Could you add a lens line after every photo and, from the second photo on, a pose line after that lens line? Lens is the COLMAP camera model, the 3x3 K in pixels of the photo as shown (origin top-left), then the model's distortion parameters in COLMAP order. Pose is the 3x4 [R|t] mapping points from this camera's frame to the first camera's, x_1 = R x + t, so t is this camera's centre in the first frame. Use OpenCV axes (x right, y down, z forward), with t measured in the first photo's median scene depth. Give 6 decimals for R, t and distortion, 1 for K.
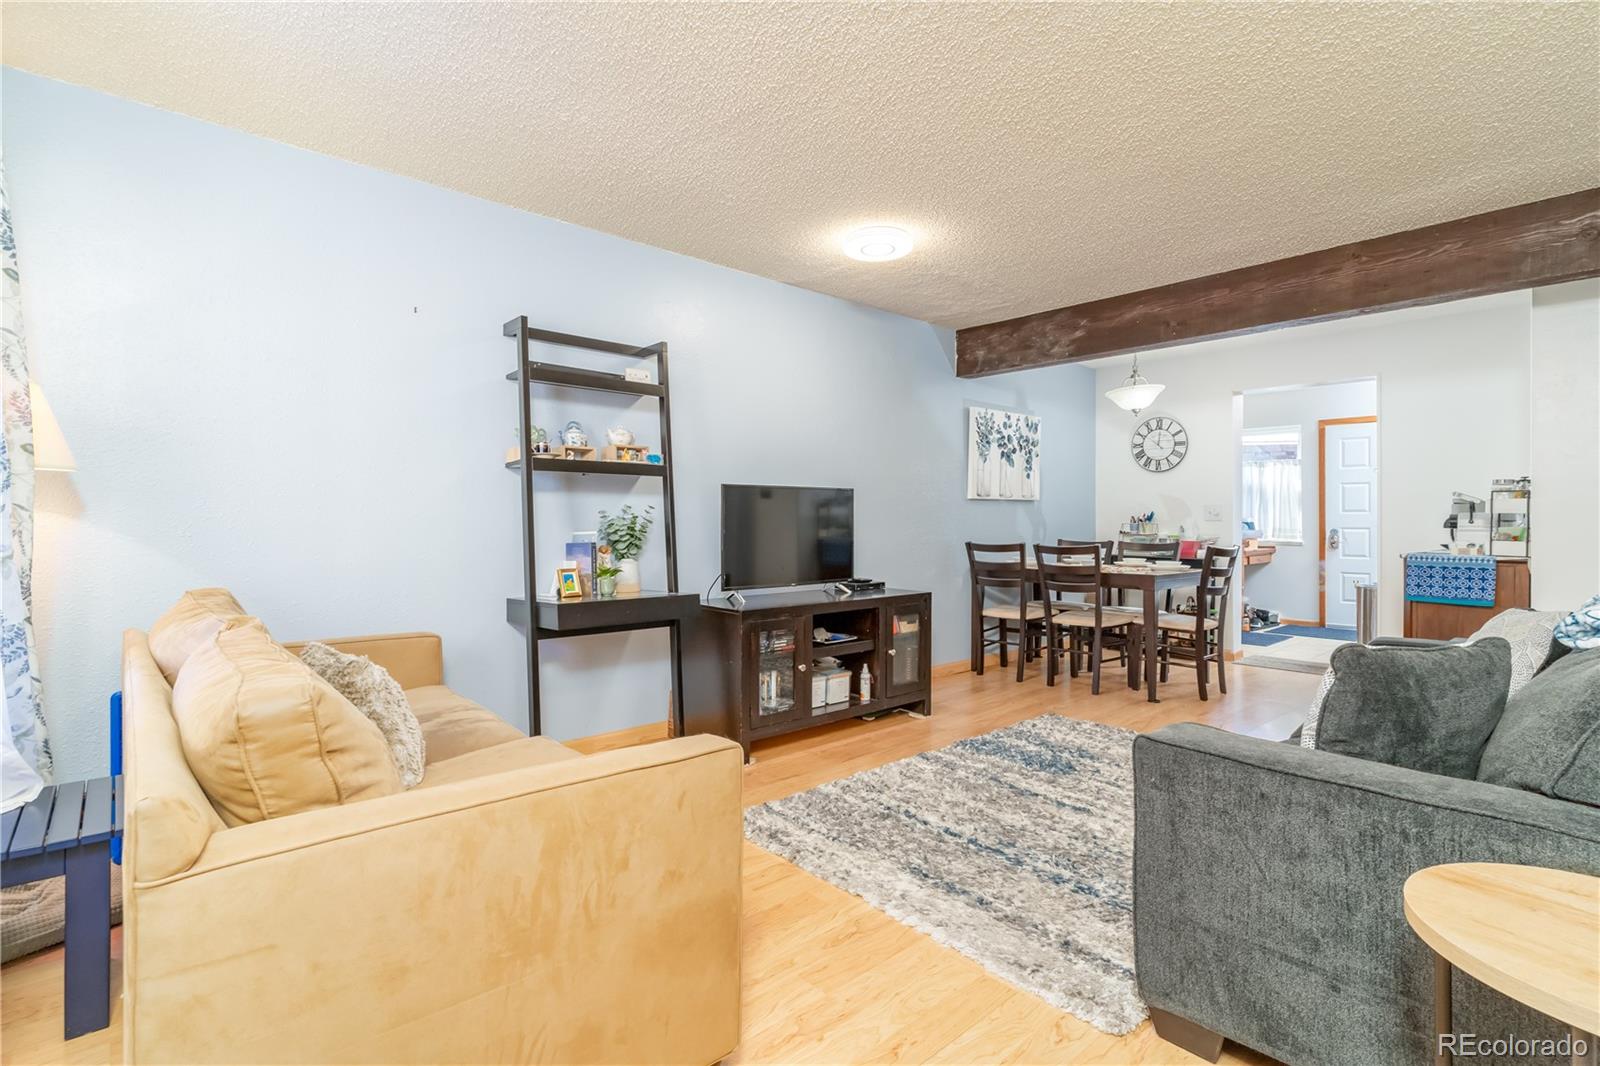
lens RADIAL K [[769.0, 0, 796.6], [0, 769.0, 526.7], [0, 0, 1]] dist [0.000512, 0.000186]
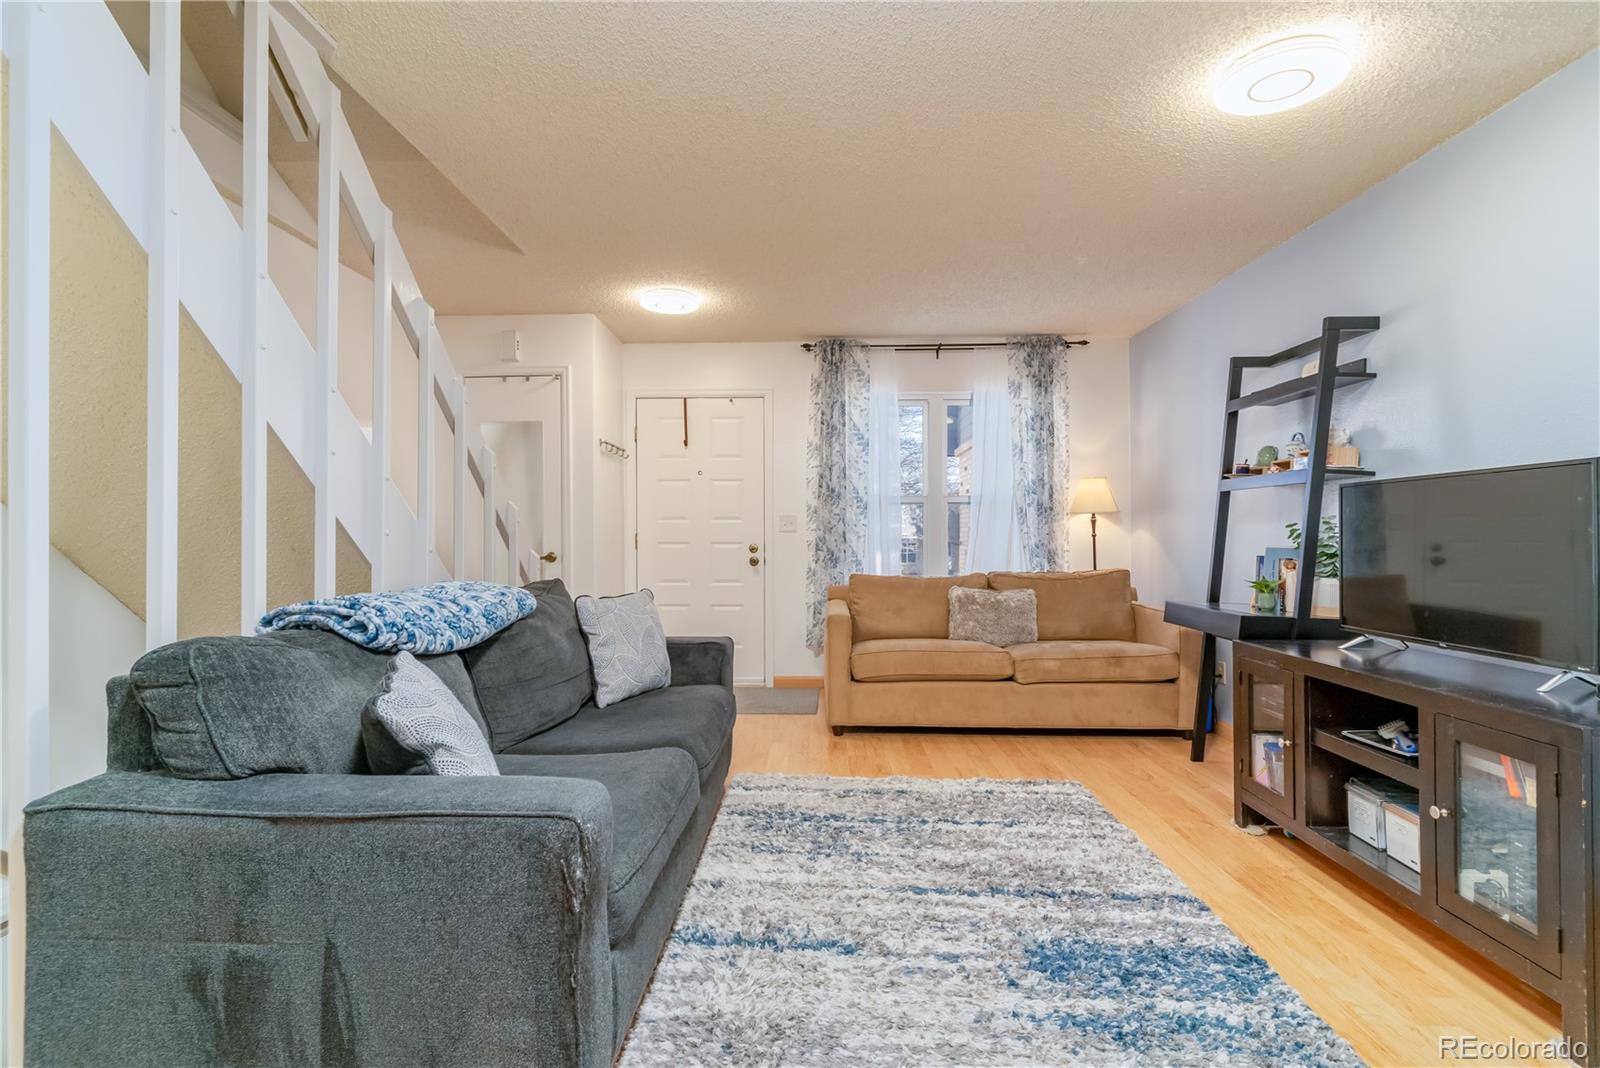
lens RADIAL K [[769.0, 0, 796.6], [0, 769.0, 527.7], [0, 0, 1]] dist [0.000512, 0.000186]
pose [[-0.699298, -0.003881, -0.714820, 1.065082], [-0.000537, 0.999988, -0.004905, -0.013332], [0.714830, -0.003046, -0.699291, 1.512317]]
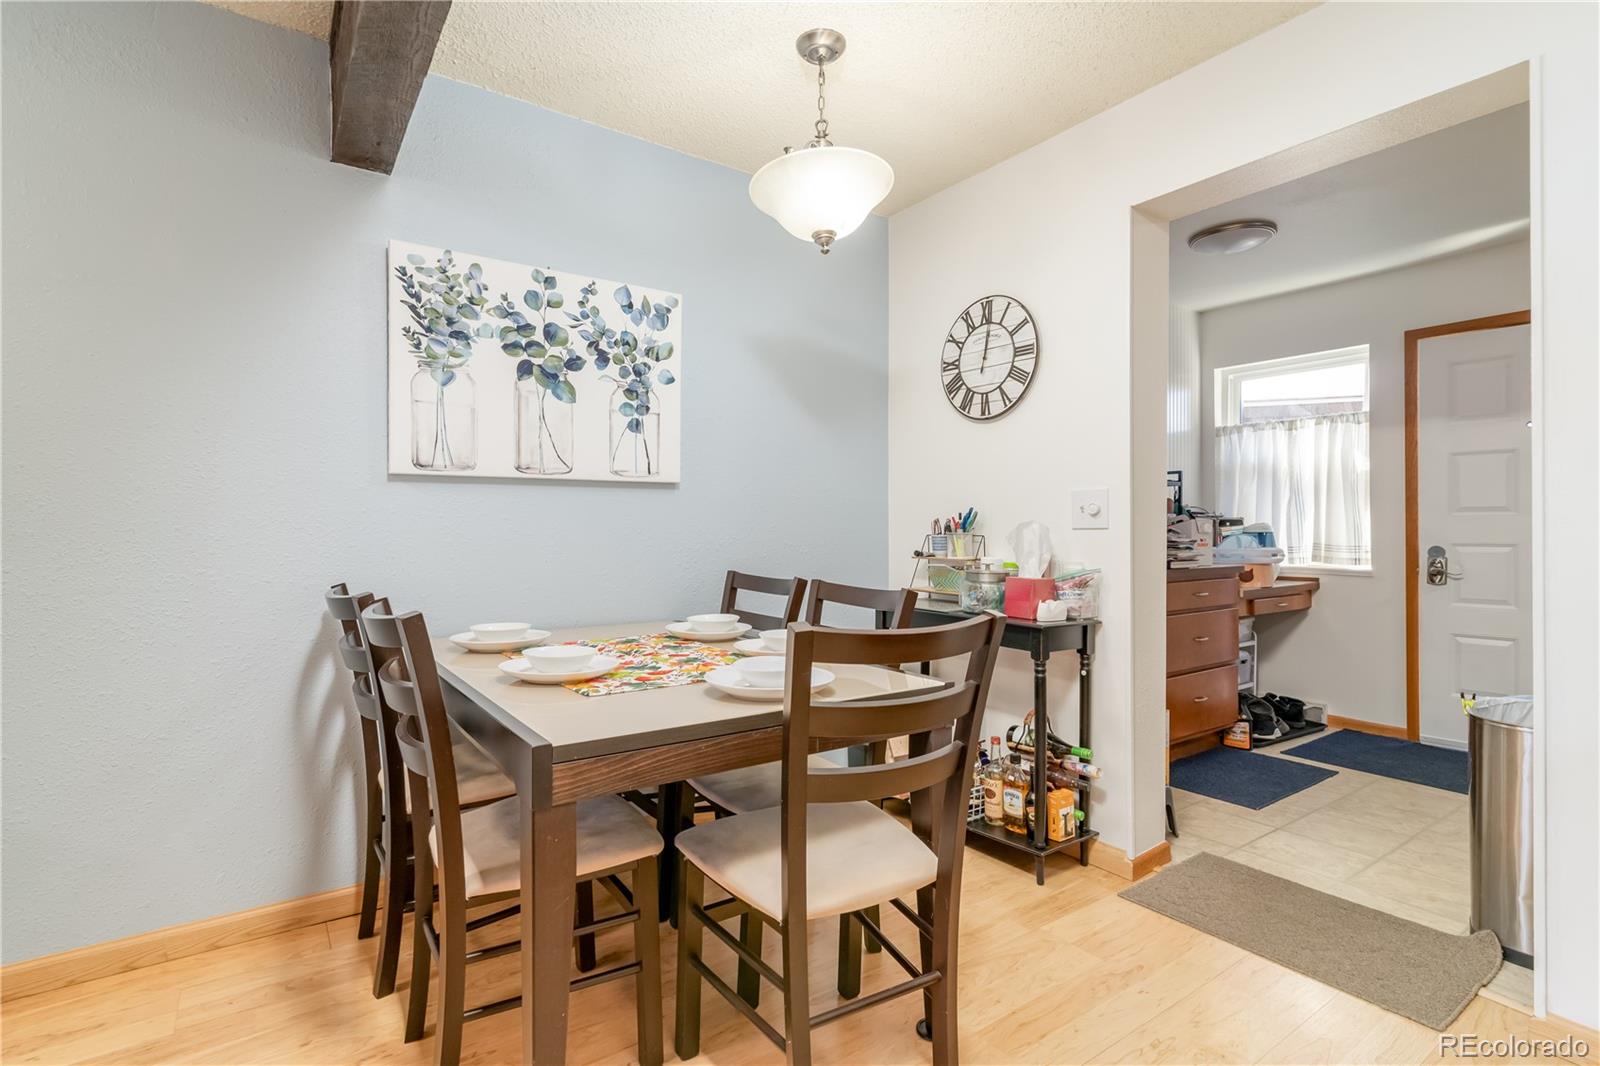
lens RADIAL K [[770.0, 0, 796.5], [0, 770.0, 540.3], [0, 0, 1]] dist [-0.001361, 0.000019]
pose [[0.992947, -0.001167, -0.118552, 0.417150], [0.001273, 0.999999, 0.000816, -0.002049], [0.118551, -0.000961, 0.992948, 0.548182]]
